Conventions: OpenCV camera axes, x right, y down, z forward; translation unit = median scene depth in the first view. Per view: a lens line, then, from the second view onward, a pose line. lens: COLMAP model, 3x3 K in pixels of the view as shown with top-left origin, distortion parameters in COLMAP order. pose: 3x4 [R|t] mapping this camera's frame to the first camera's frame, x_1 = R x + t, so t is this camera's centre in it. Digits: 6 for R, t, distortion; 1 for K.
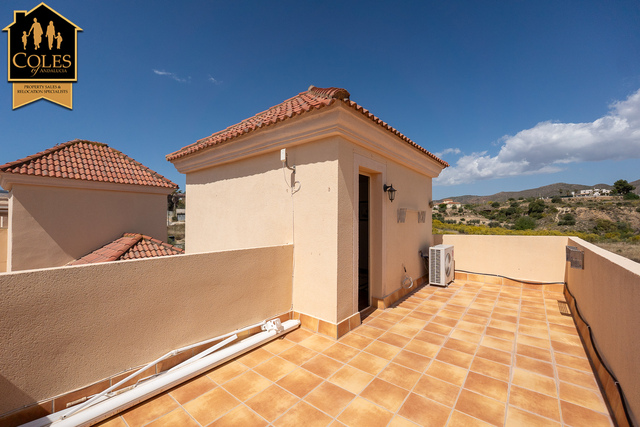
lens RADIAL K [[270.9, 0, 319.2], [0, 270.9, 214.4], [0, 0, 1]] dist [-0.004167, 0.000112]
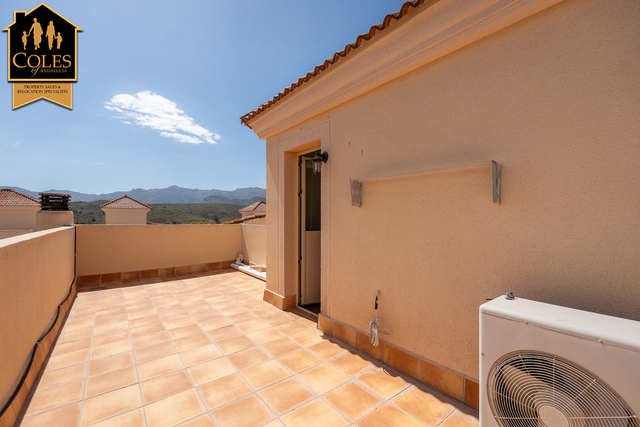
lens RADIAL K [[270.9, 0, 319.6], [0, 270.9, 217.9], [0, 0, 1]] dist [-0.004167, 0.000112]
pose [[-0.248997, -0.004929, -0.968492, 1.222480], [0.011427, 0.999902, -0.008027, 0.085100], [0.968437, -0.013066, -0.248916, 1.554651]]
